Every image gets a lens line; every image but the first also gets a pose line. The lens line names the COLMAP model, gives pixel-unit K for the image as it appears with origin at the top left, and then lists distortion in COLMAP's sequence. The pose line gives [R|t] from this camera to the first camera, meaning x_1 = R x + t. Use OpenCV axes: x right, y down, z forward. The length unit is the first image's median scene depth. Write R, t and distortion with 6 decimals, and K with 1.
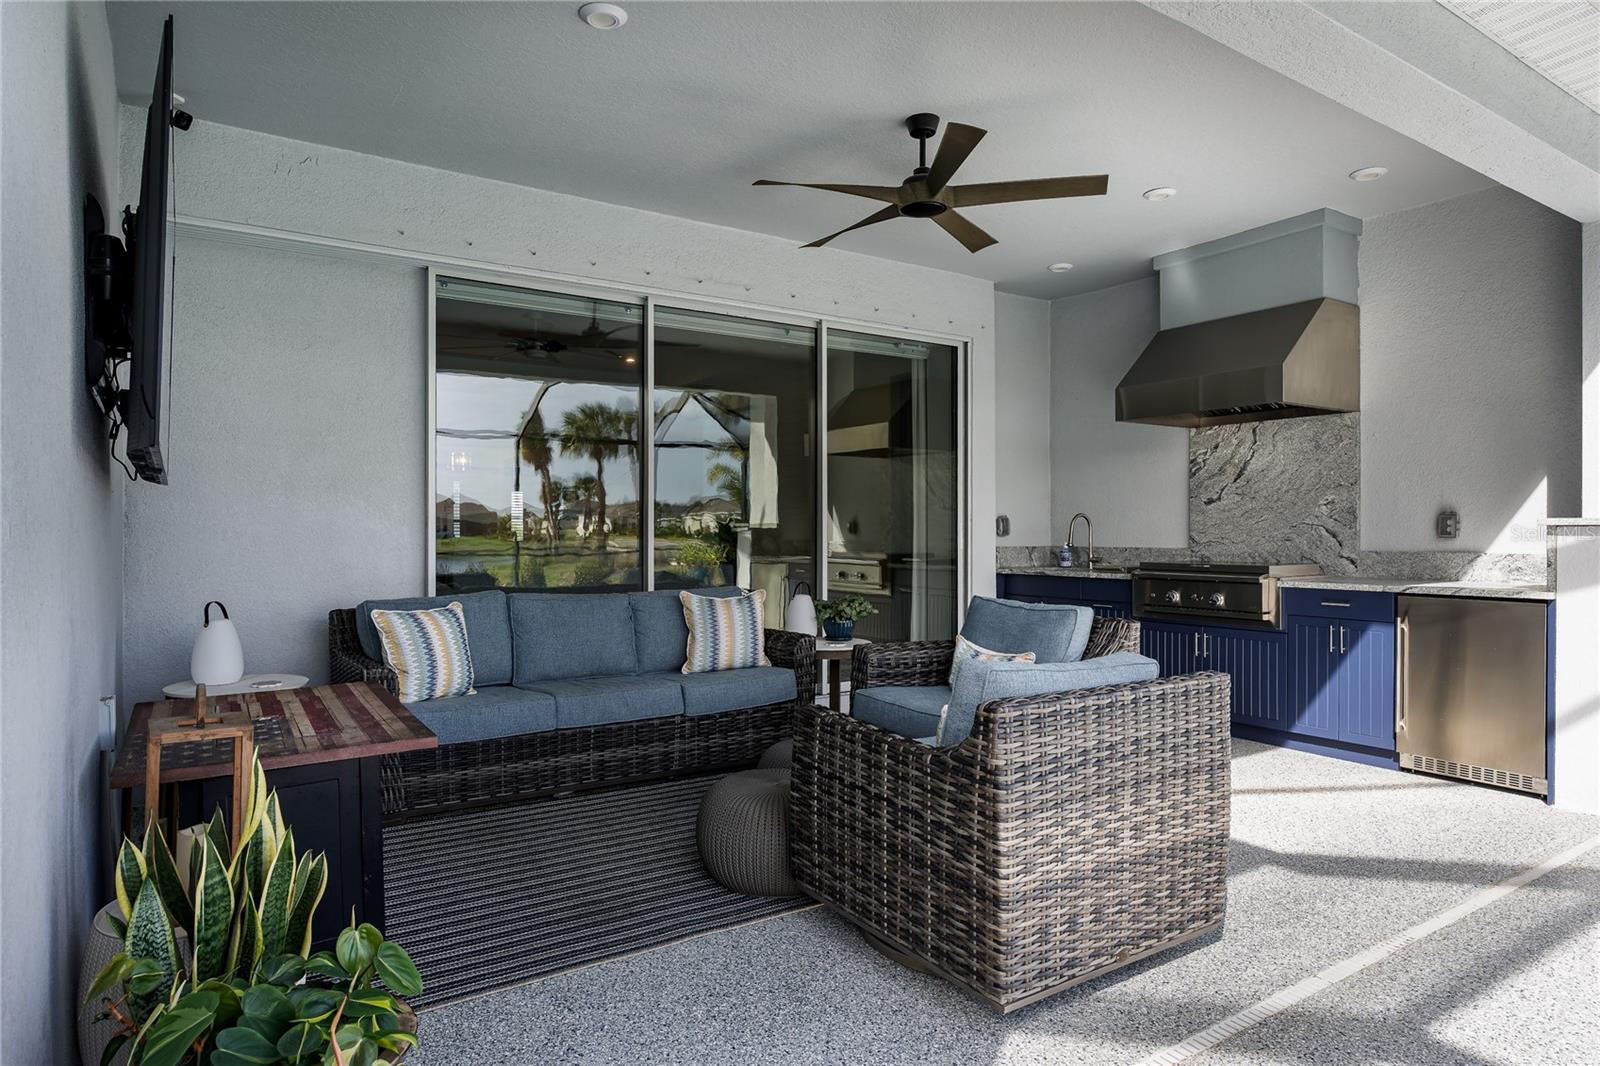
lens RADIAL K [[914.9, 0, 798.0], [0, 914.9, 530.1], [0, 0, 1]] dist [0.001337, 0.000105]
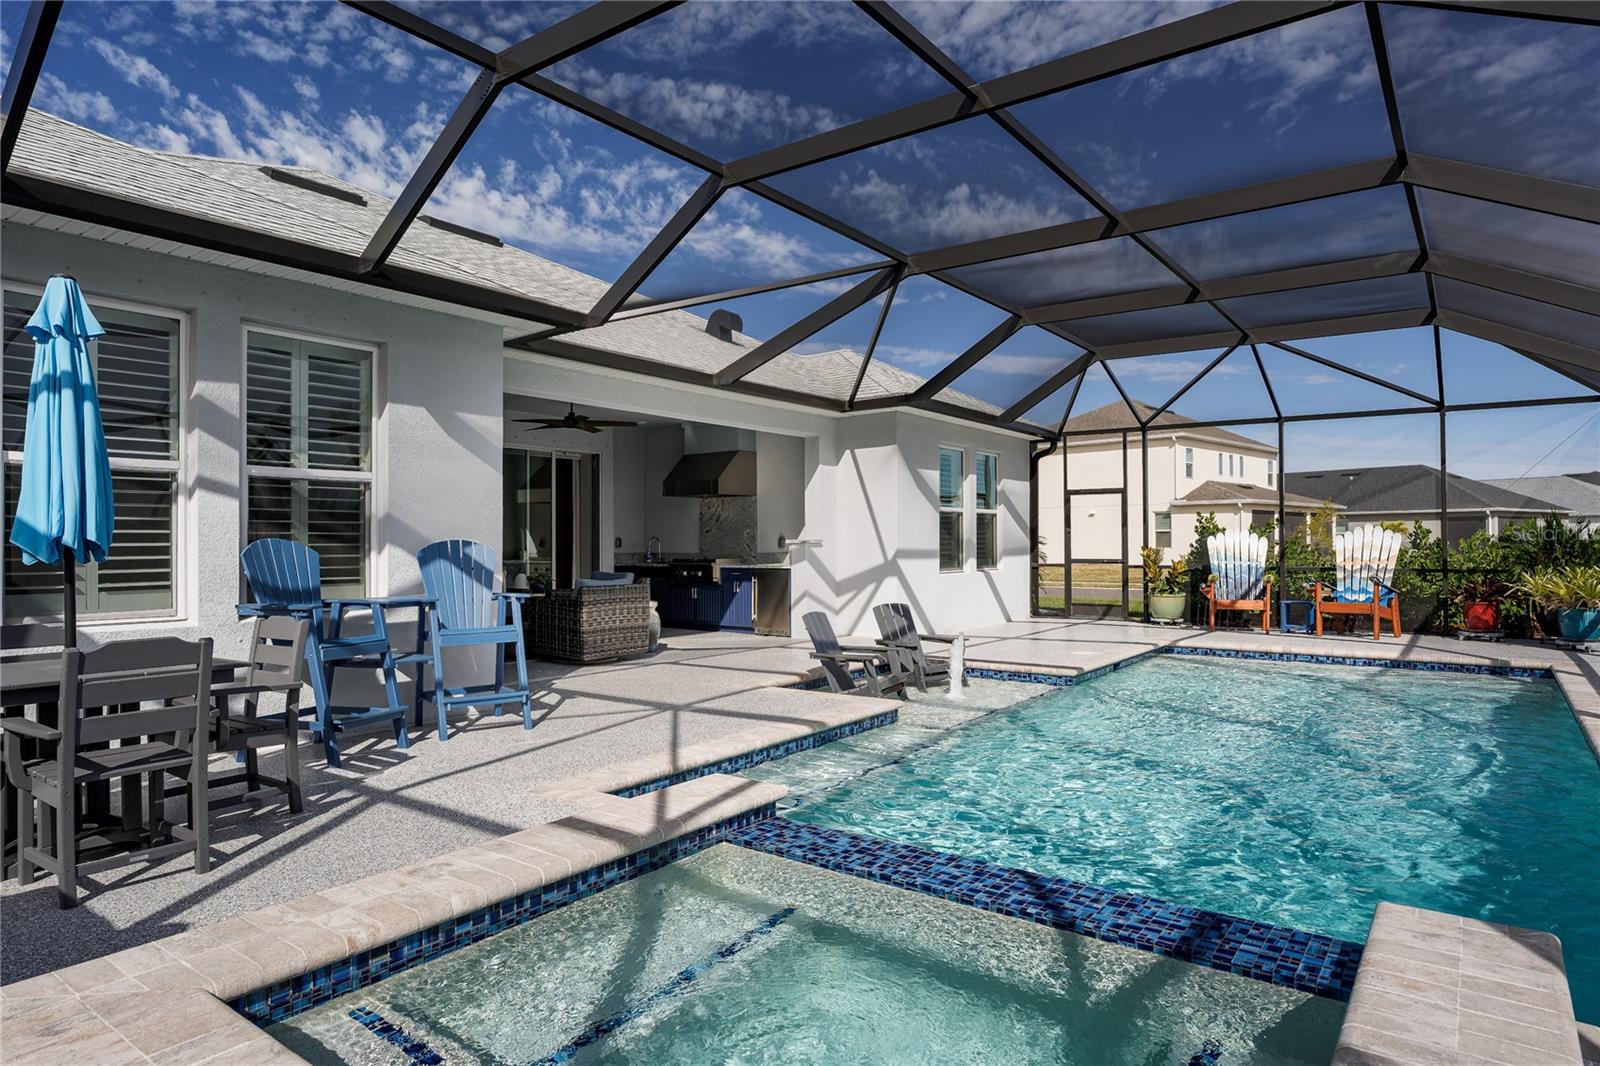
lens RADIAL K [[913.4, 0, 797.6], [0, 913.4, 540.2], [0, 0, 1]] dist [-0.005868, 0.003453]
pose [[0.937499, 0.000003, 0.347987, -0.131288], [0.002068, 0.999982, -0.005580, 0.002704], [-0.347981, 0.005950, 0.937483, -1.362314]]
